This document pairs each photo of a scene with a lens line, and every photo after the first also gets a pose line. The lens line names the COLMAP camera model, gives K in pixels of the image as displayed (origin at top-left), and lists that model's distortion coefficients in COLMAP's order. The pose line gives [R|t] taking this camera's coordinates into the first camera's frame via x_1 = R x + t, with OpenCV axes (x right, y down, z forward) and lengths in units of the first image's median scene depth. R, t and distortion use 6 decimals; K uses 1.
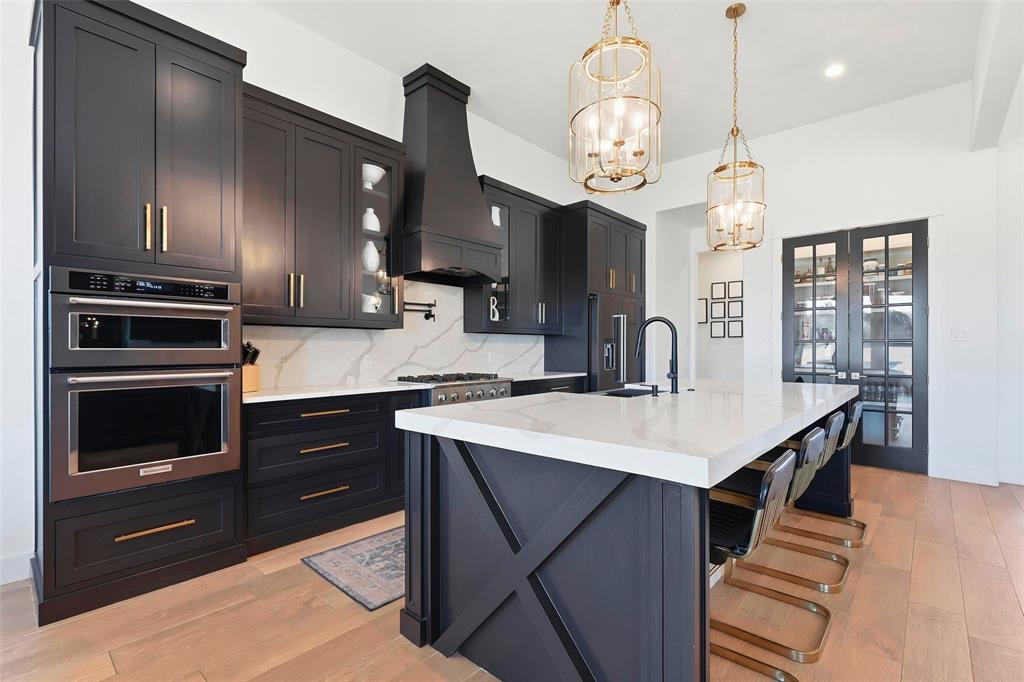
lens RADIAL K [[469.5, 0, 513.8], [0, 469.5, 347.6], [0, 0, 1]] dist [0.002021, 0.000378]
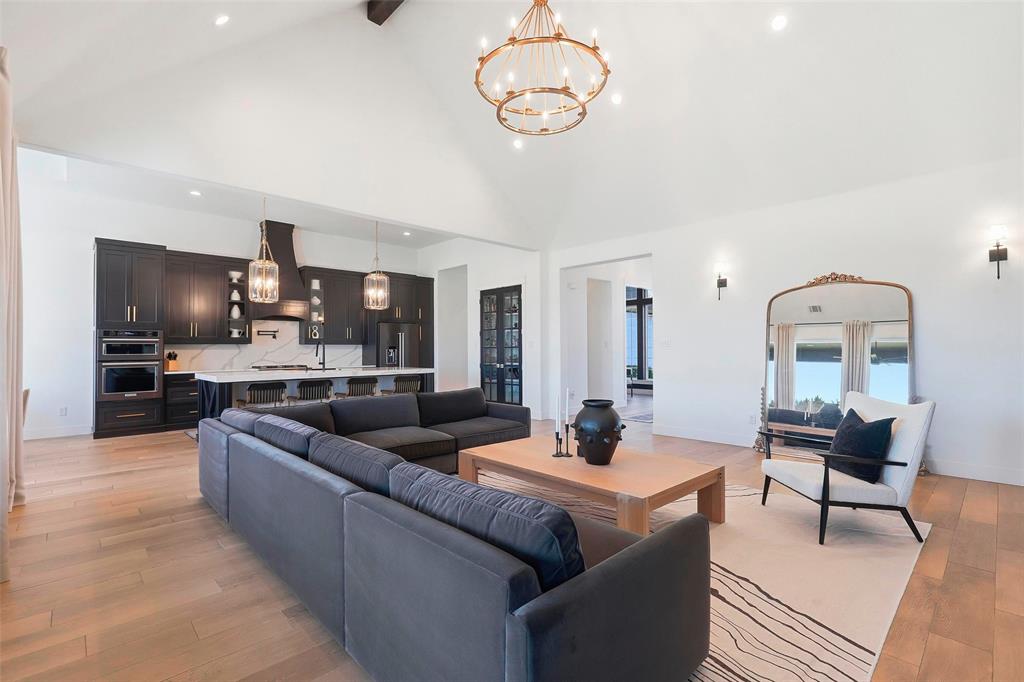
lens RADIAL K [[469.5, 0, 510.3], [0, 469.5, 340.6], [0, 0, 1]] dist [0.002021, 0.000378]
pose [[0.996660, -0.005937, -0.081449, 1.536673], [0.004700, 0.999871, -0.015363, -0.023358], [0.081530, 0.014929, 0.996559, -1.453780]]
